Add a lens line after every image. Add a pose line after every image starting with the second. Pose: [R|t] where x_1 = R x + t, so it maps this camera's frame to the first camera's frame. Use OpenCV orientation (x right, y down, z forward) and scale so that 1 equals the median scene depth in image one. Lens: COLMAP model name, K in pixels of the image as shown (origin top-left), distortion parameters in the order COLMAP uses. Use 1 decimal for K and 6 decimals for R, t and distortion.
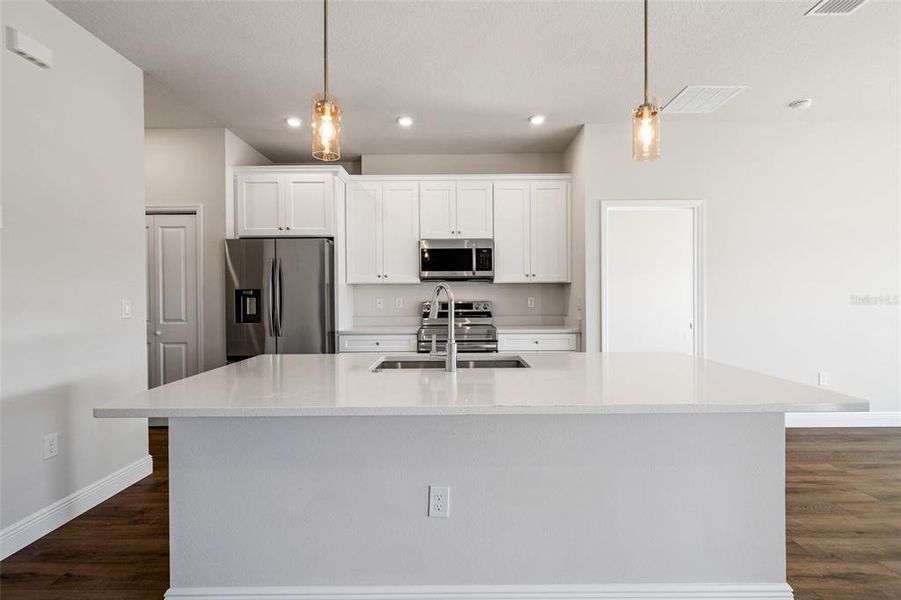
lens RADIAL K [[413.8, 0, 452.2], [0, 413.8, 296.1], [0, 0, 1]] dist [0.002134, 0.000000]
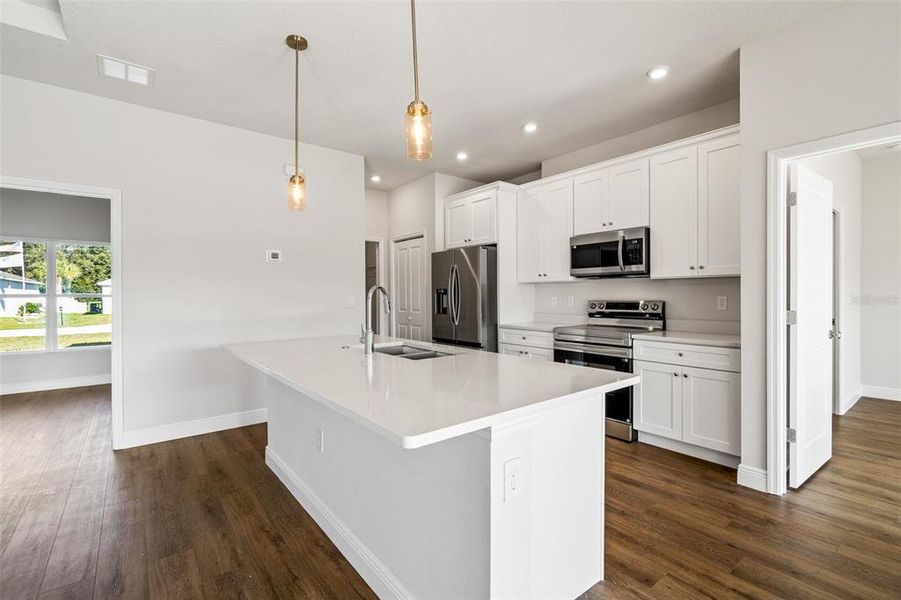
lens RADIAL K [[400.5, 0, 448.3], [0, 400.5, 296.4], [0, 0, 1]] dist [-0.002096, -0.000231]
pose [[0.625442, 0.007415, -0.780236, 0.487403], [0.000019, 0.999955, 0.009518, -0.004159], [0.780271, -0.005968, 0.625413, 0.181390]]
